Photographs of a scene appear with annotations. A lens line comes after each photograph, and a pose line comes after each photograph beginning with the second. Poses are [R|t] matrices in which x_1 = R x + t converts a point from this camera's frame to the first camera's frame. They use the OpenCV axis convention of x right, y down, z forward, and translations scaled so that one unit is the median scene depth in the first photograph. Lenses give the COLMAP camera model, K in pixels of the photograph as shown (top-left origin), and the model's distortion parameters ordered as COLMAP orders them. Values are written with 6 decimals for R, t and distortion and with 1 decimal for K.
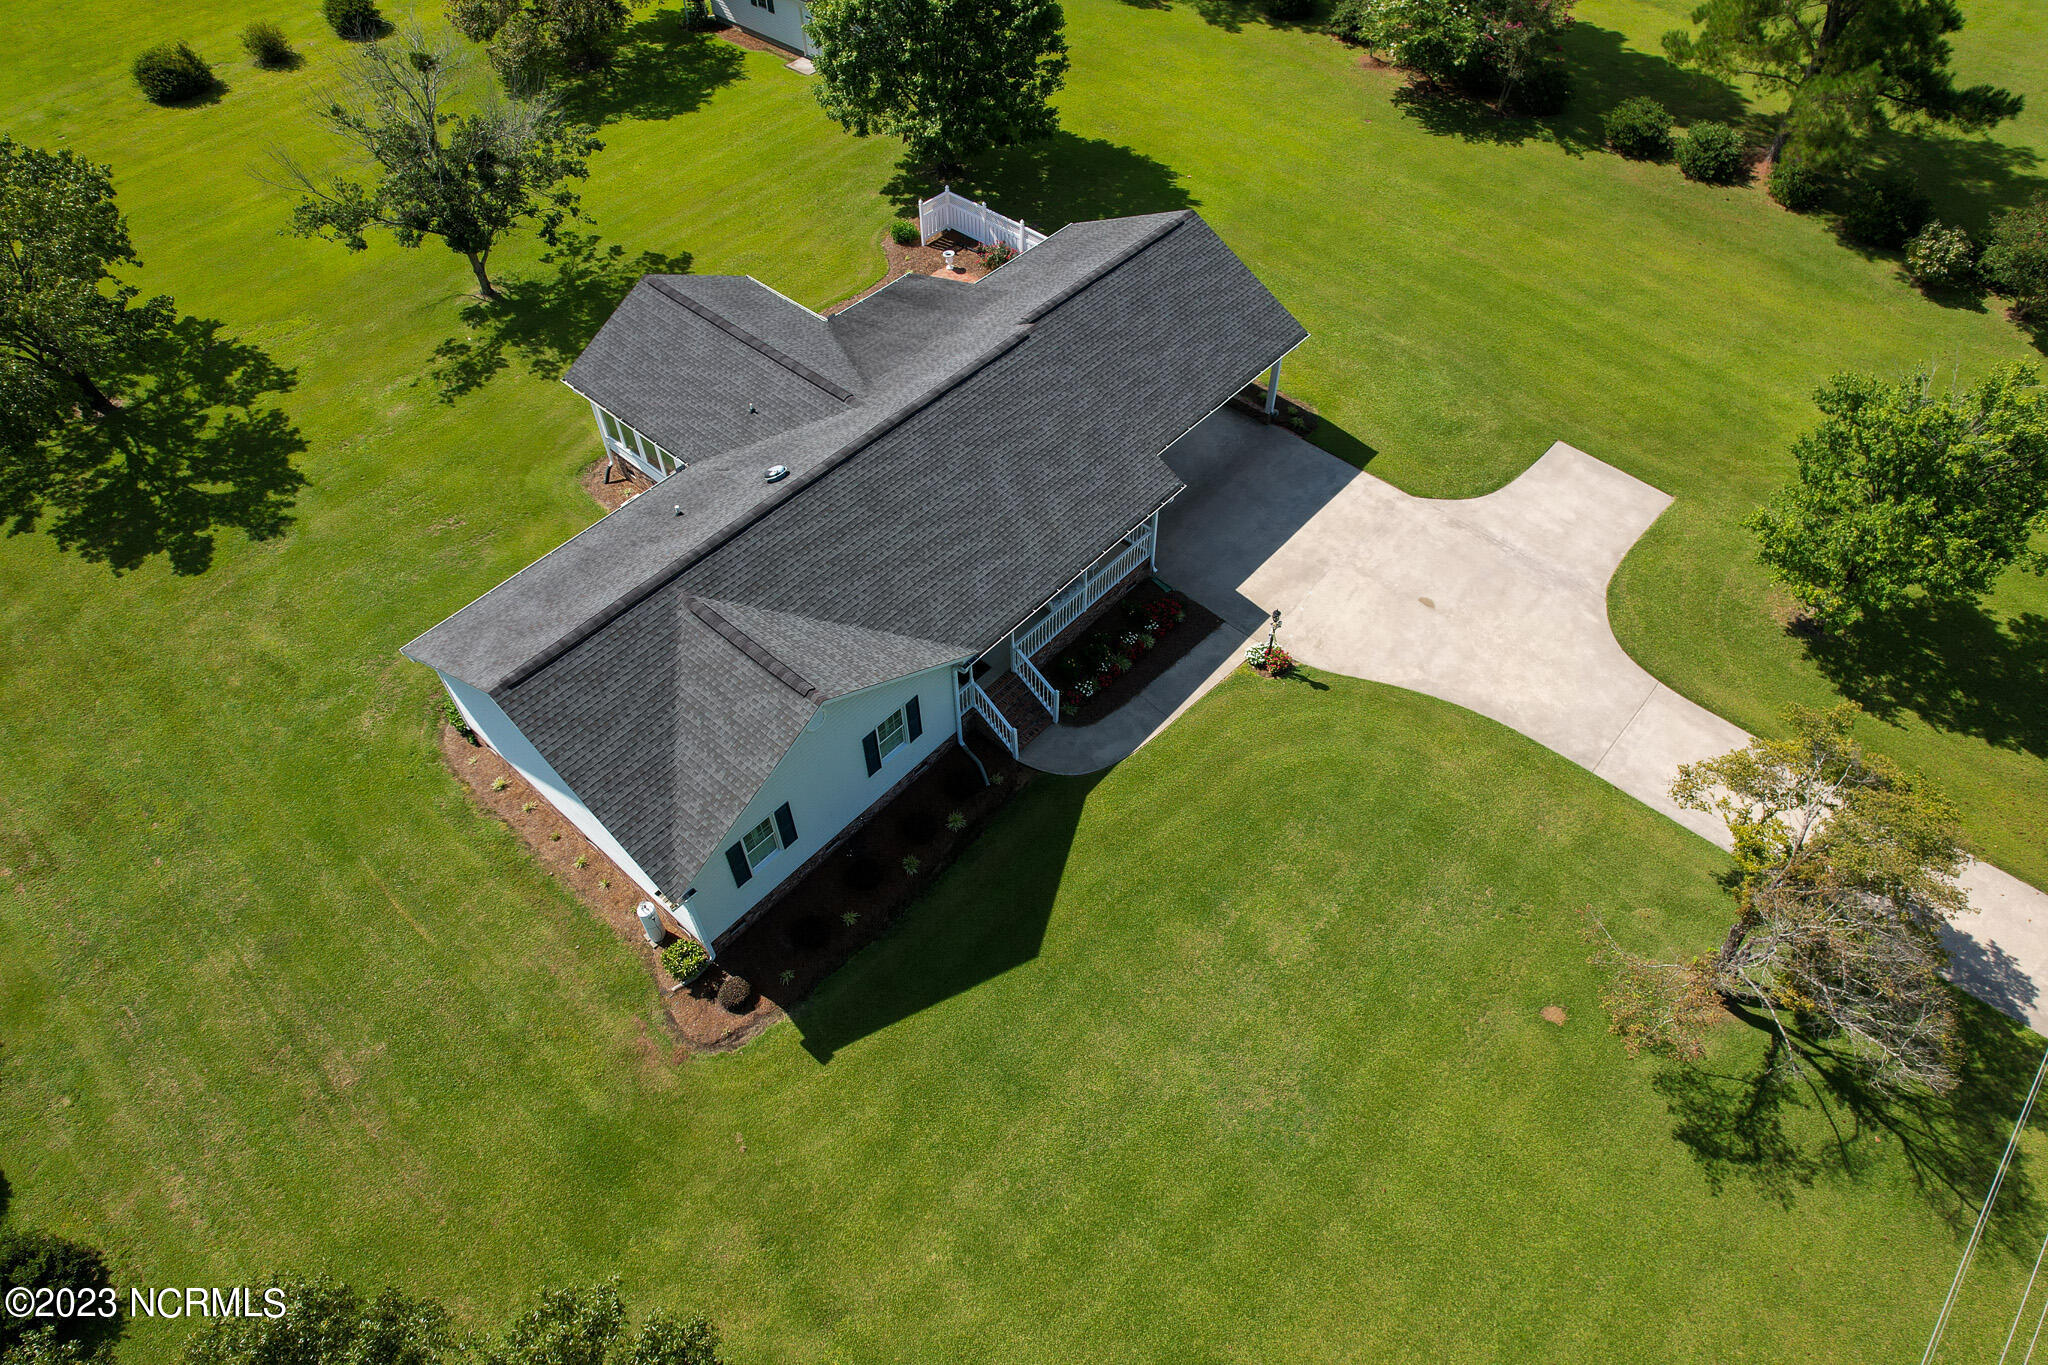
lens RADIAL K [[1319.2, 0, 1035.7], [0, 1319.2, 675.7], [0, 0, 1]] dist [-0.093954, 0.093134]
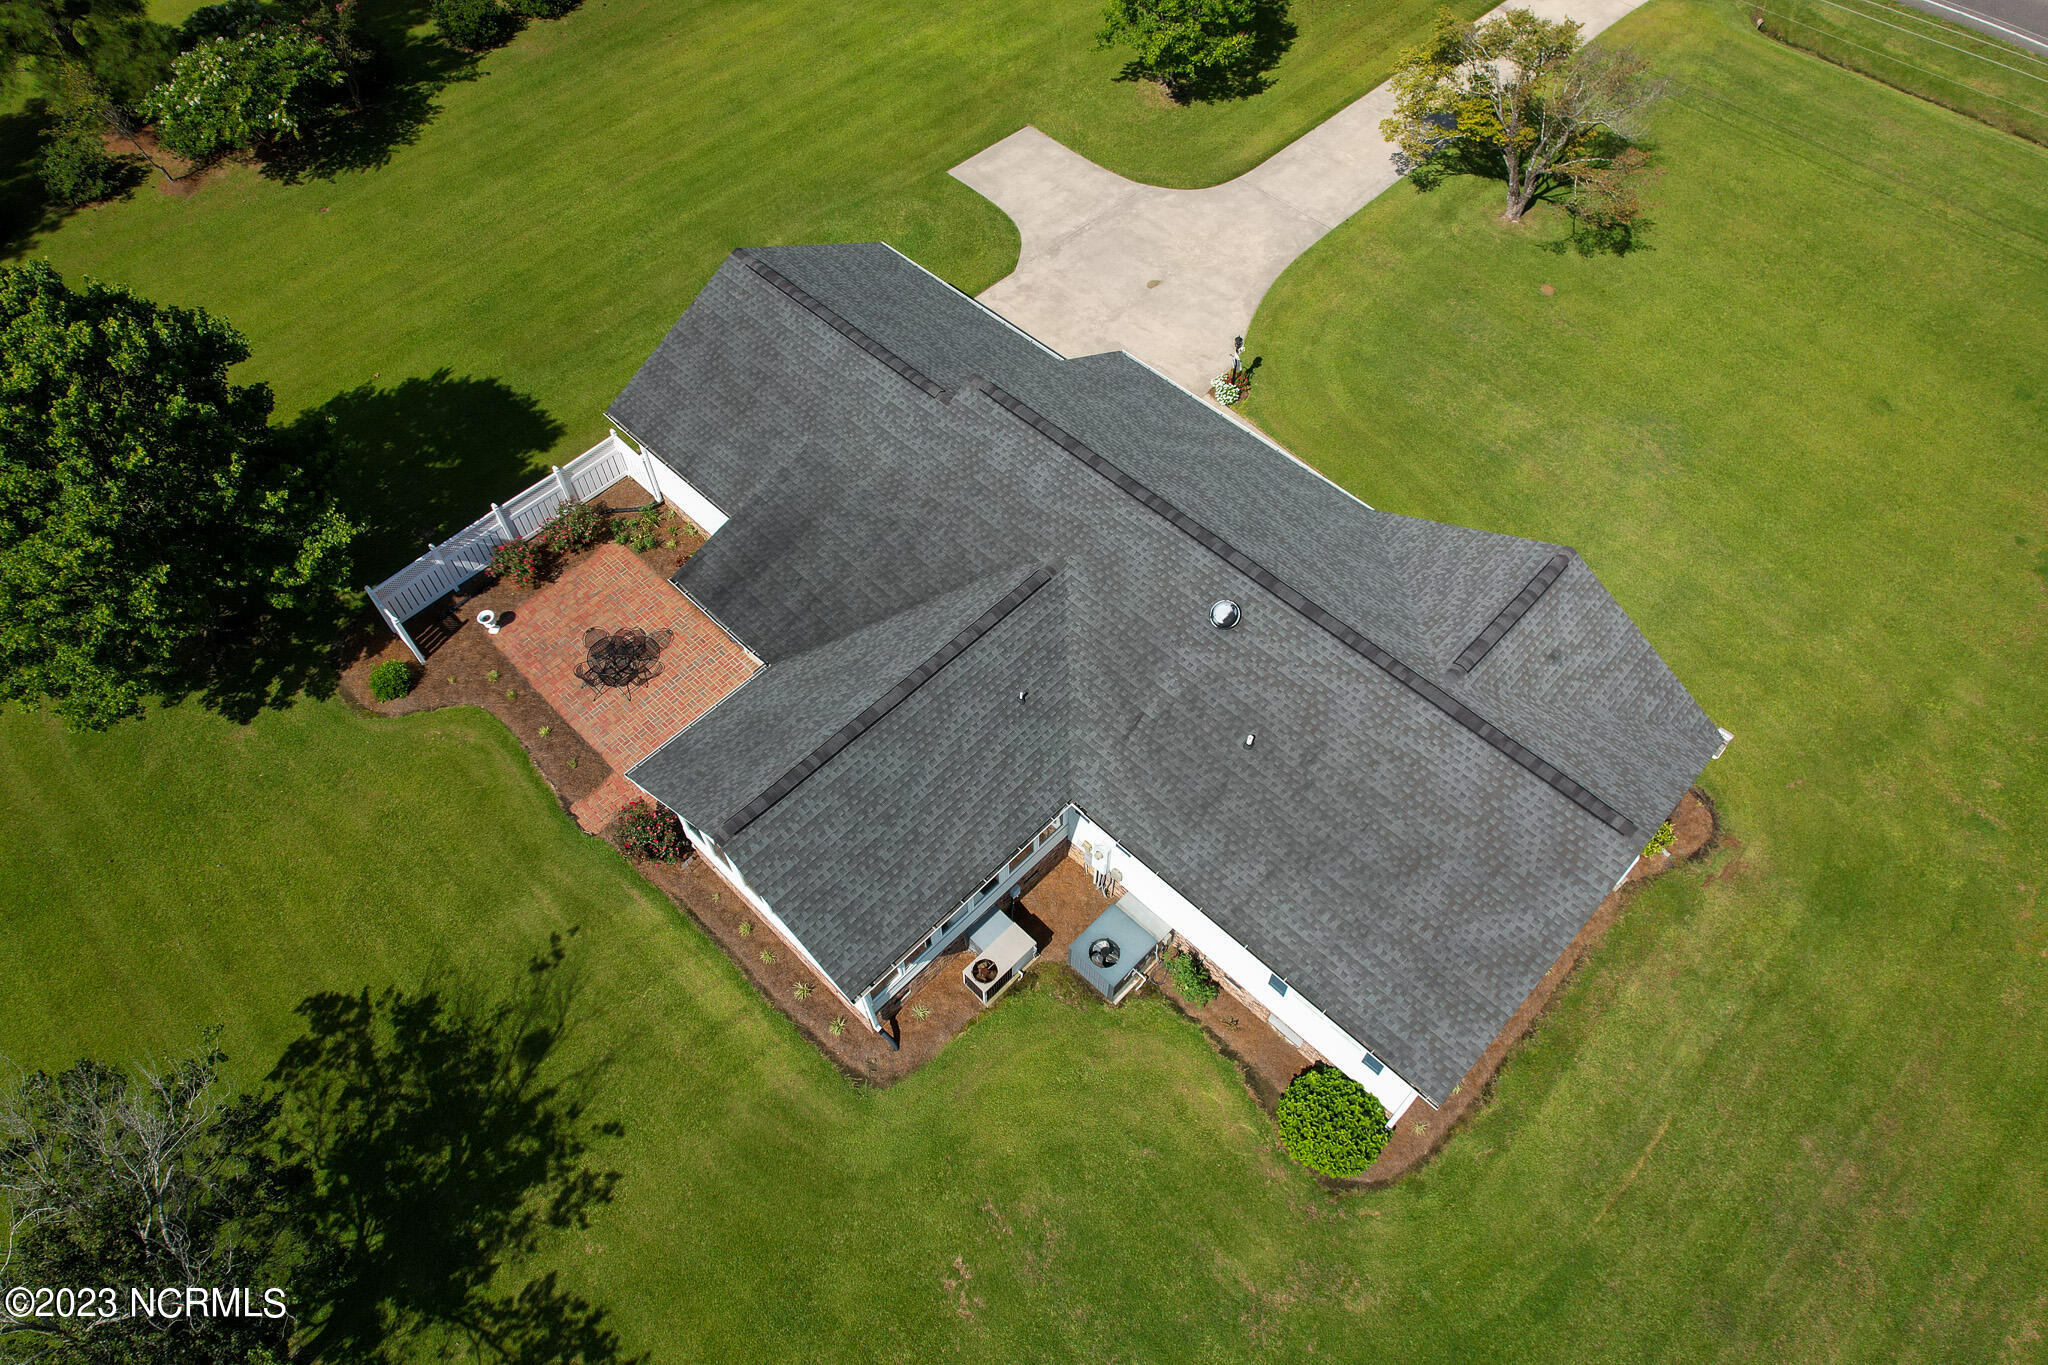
lens RADIAL K [[1319.2, 0, 1035.7], [0, 1319.2, 675.7], [0, 0, 1]] dist [-0.093954, 0.093134]
pose [[0.046463, -0.817122, 0.574590, -0.564149], [0.769030, 0.396366, 0.501484, -0.512249], [-0.637521, 0.418576, 0.646808, 0.447447]]
